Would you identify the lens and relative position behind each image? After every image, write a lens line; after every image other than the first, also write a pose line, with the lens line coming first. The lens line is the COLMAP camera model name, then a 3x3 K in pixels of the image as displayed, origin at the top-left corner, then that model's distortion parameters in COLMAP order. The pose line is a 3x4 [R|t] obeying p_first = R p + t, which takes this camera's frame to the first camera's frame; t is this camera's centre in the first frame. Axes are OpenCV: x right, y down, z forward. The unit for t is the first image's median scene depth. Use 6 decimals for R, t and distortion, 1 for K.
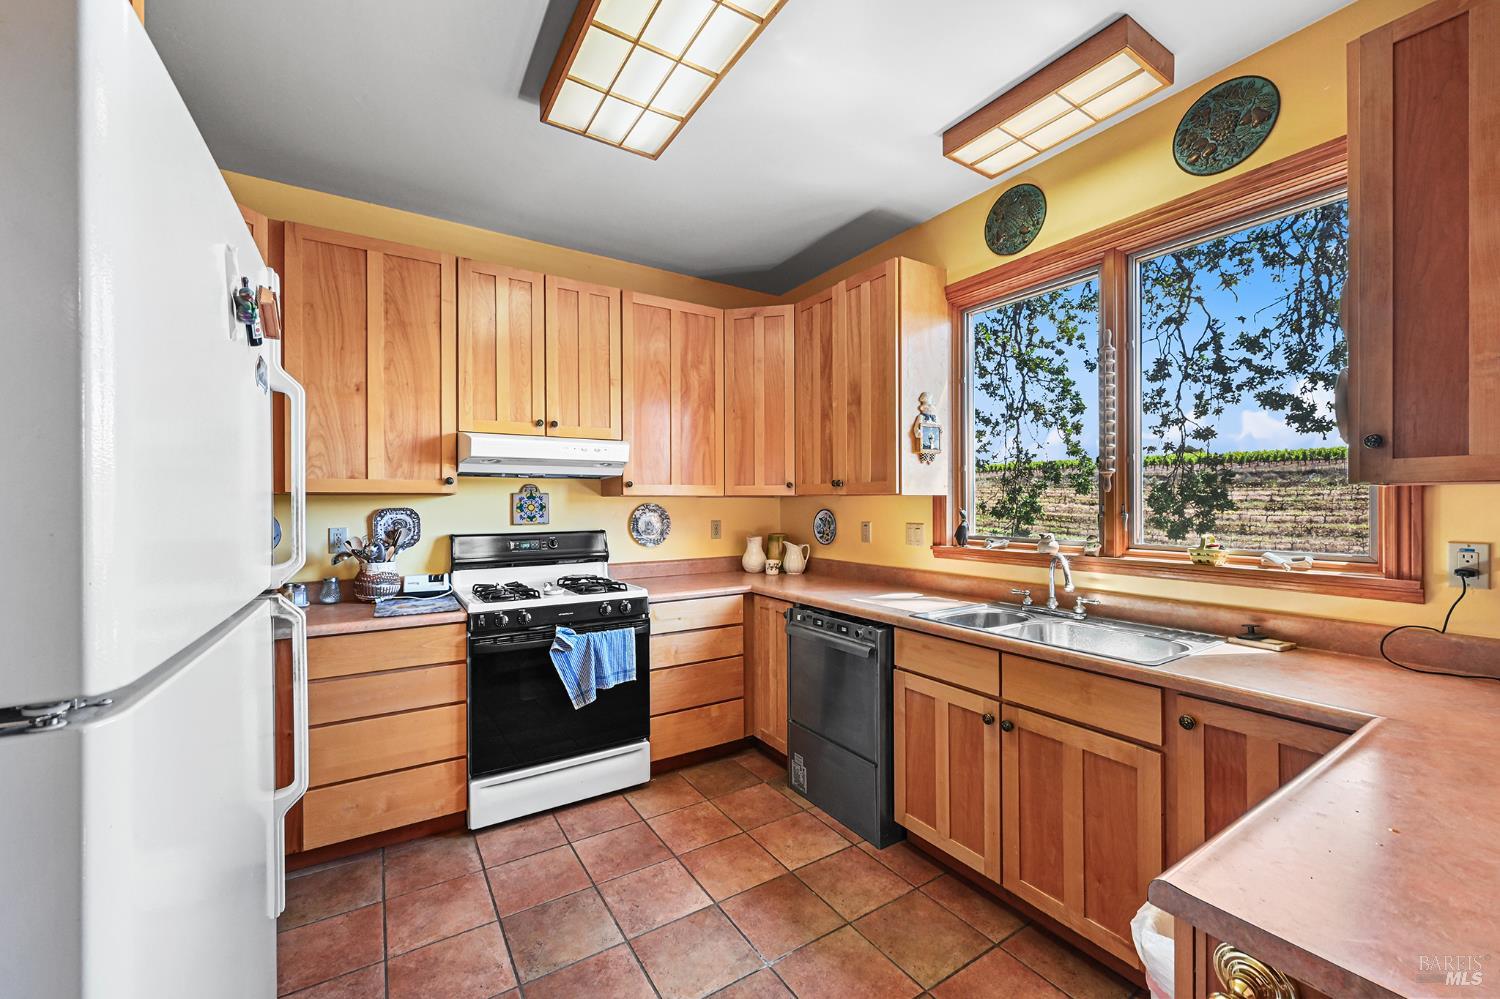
lens RADIAL K [[588.2, 0, 747.2], [0, 588.2, 499.3], [0, 0, 1]] dist [-0.002289, 0.000801]
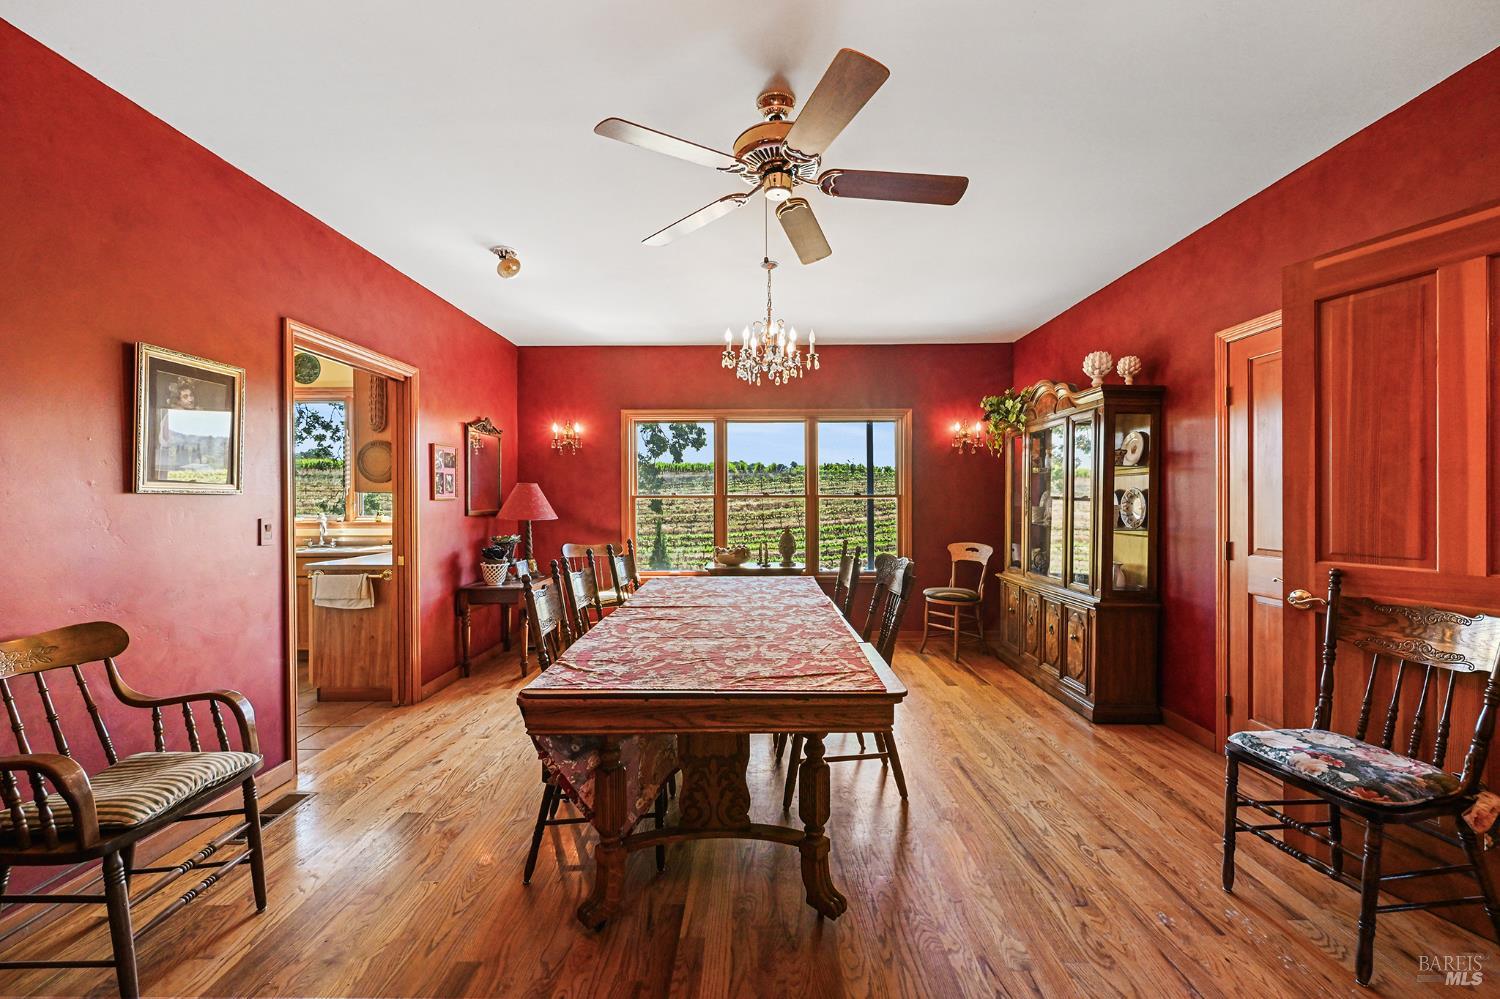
lens RADIAL K [[588.2, 0, 751.4], [0, 588.2, 498.8], [0, 0, 1]] dist [-0.002289, 0.000801]
pose [[0.545807, -0.005446, 0.837893, -0.467713], [0.004528, 0.999983, 0.003550, 0.000615], [-0.837898, 0.001856, 0.545823, -1.577218]]
